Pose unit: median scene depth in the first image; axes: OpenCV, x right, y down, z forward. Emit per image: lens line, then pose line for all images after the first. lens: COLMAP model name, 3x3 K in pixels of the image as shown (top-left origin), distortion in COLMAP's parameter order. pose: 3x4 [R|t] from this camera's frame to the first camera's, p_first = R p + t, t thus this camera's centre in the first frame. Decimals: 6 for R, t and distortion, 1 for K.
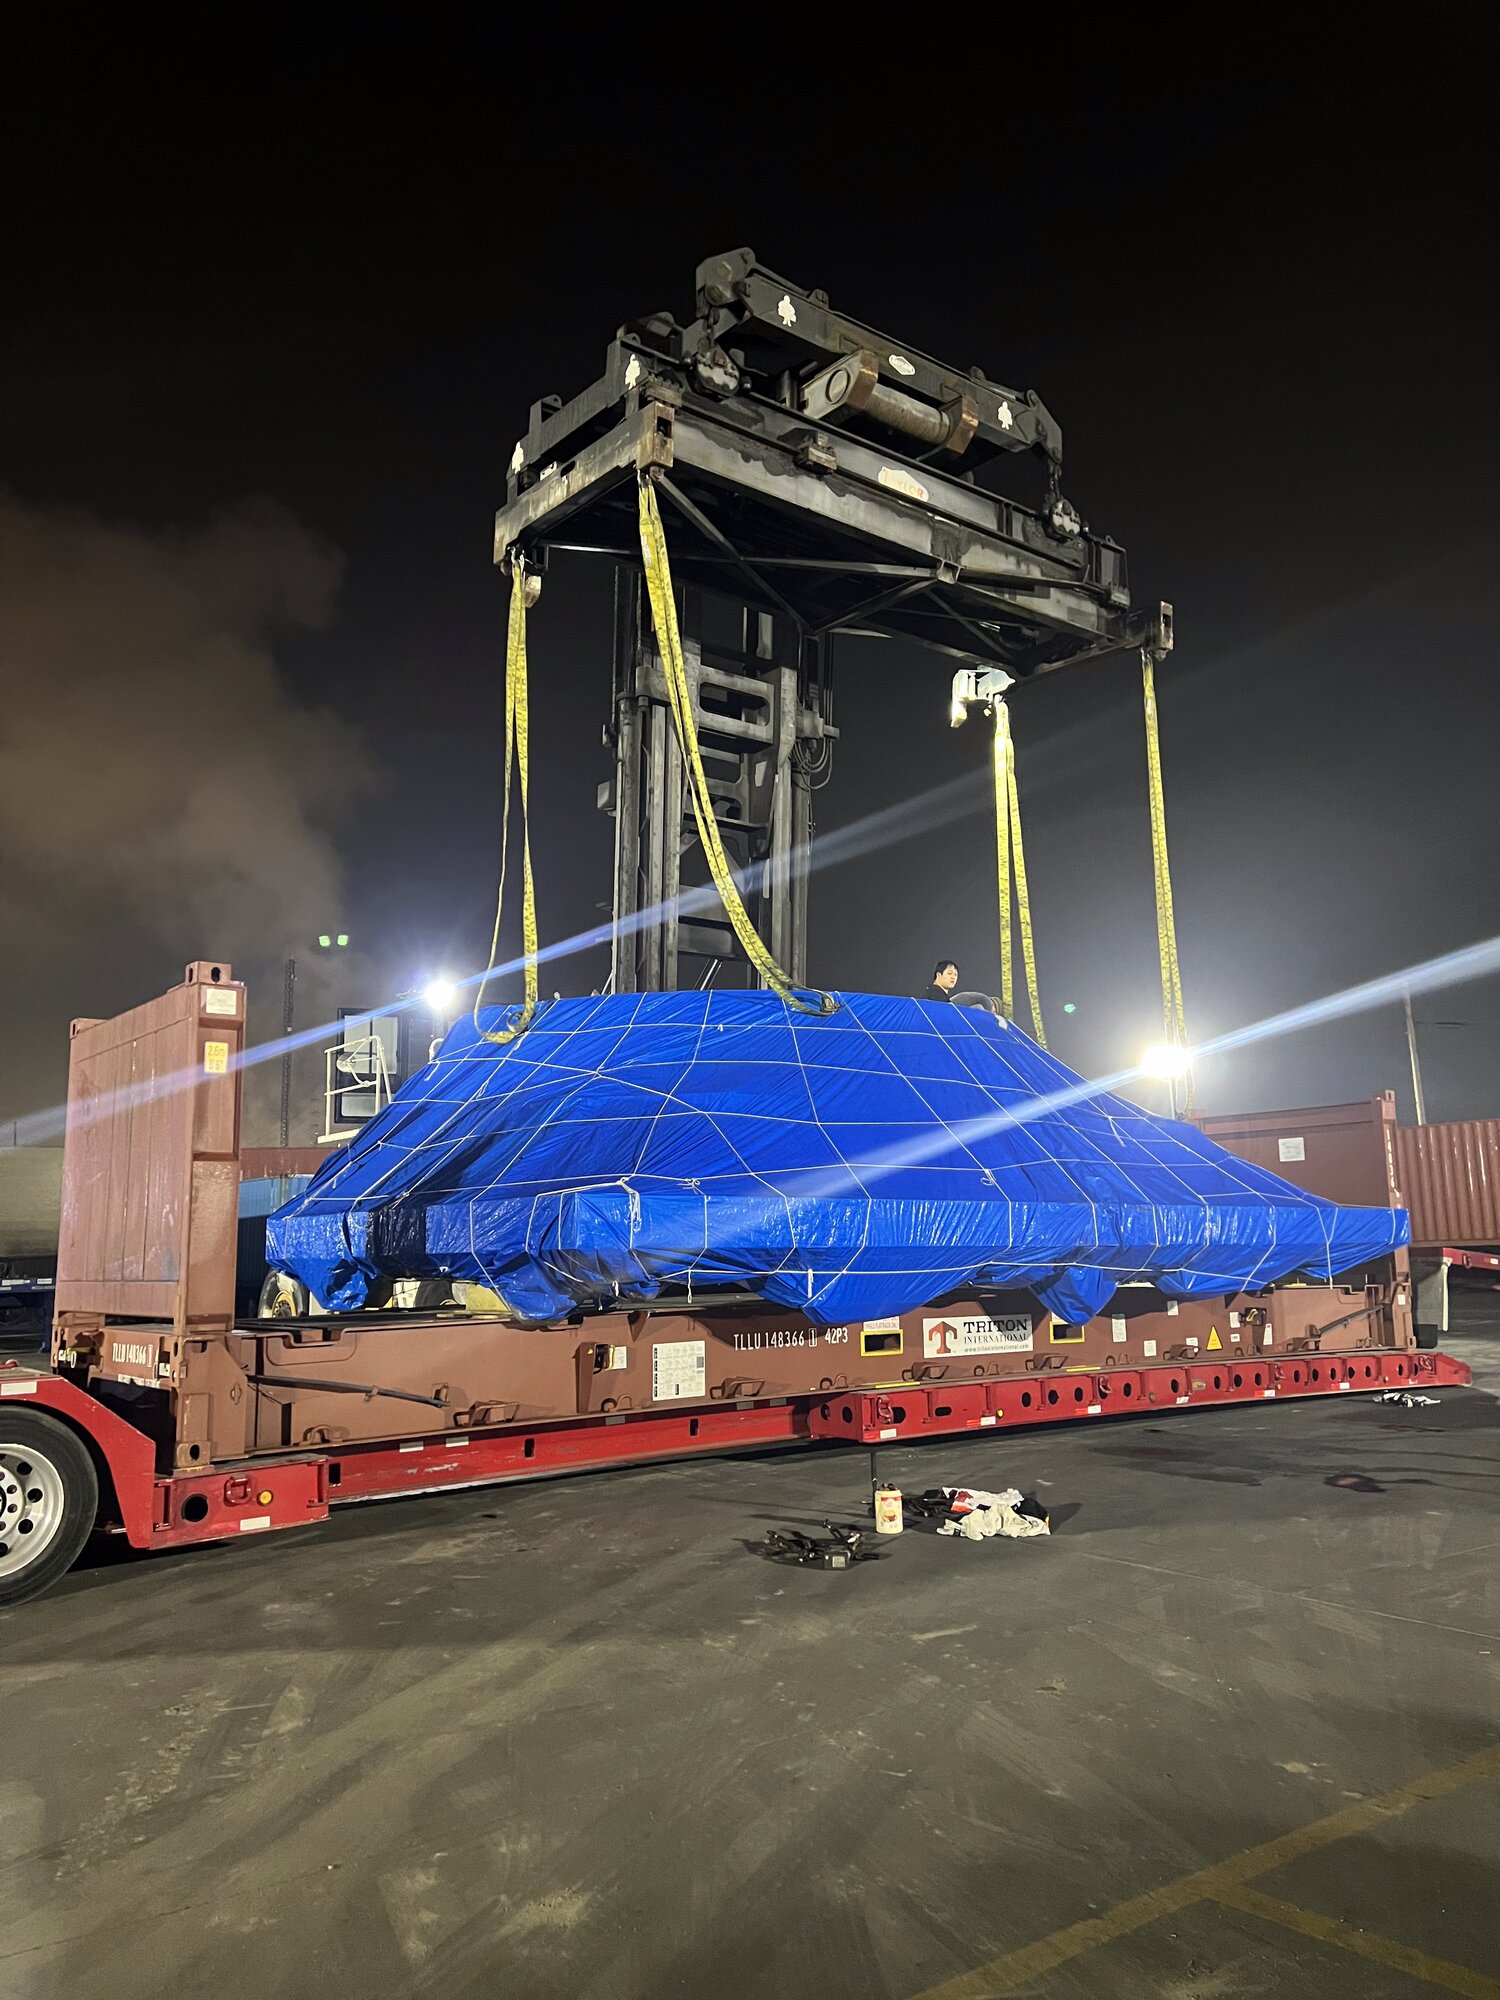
lens RADIAL K [[1508.6, 0, 750.0], [0, 1508.6, 1000.0], [0, 0, 1]] dist [0.073032, -0.123765]
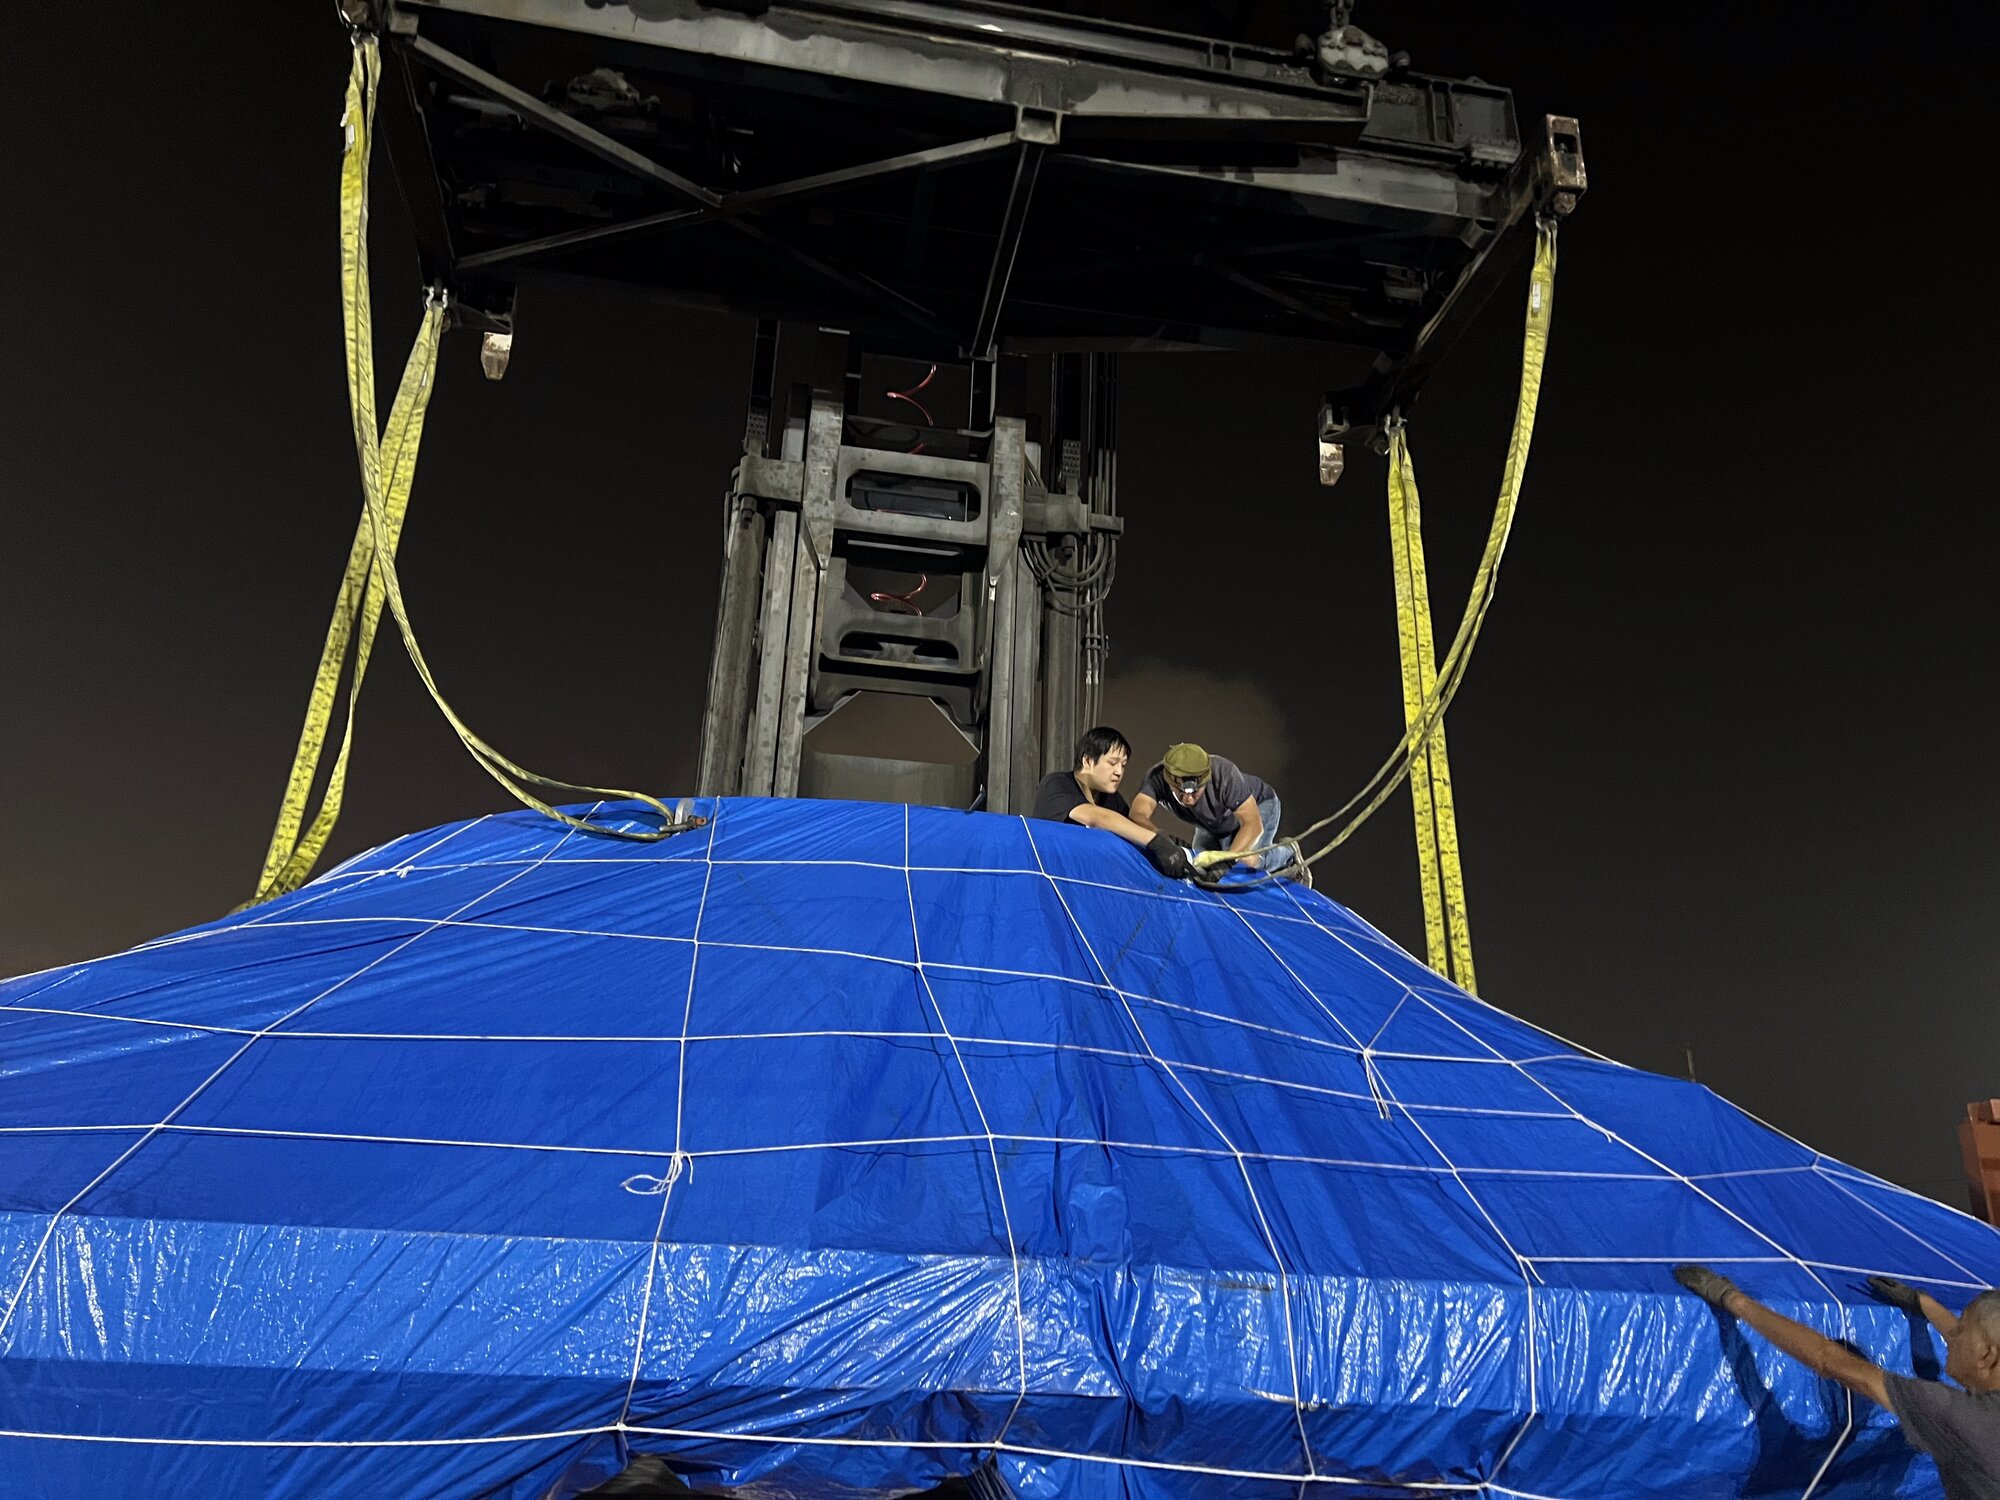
lens RADIAL K [[1417.7, 0, 981.0], [0, 1417.7, 754.2], [0, 0, 1]] dist [0.065734, -0.093419]
pose [[0.878429, -0.155505, -0.451863, 0.328410], [0.036767, 0.964763, -0.260540, 0.091504], [0.476456, 0.212252, 0.853194, 0.592670]]
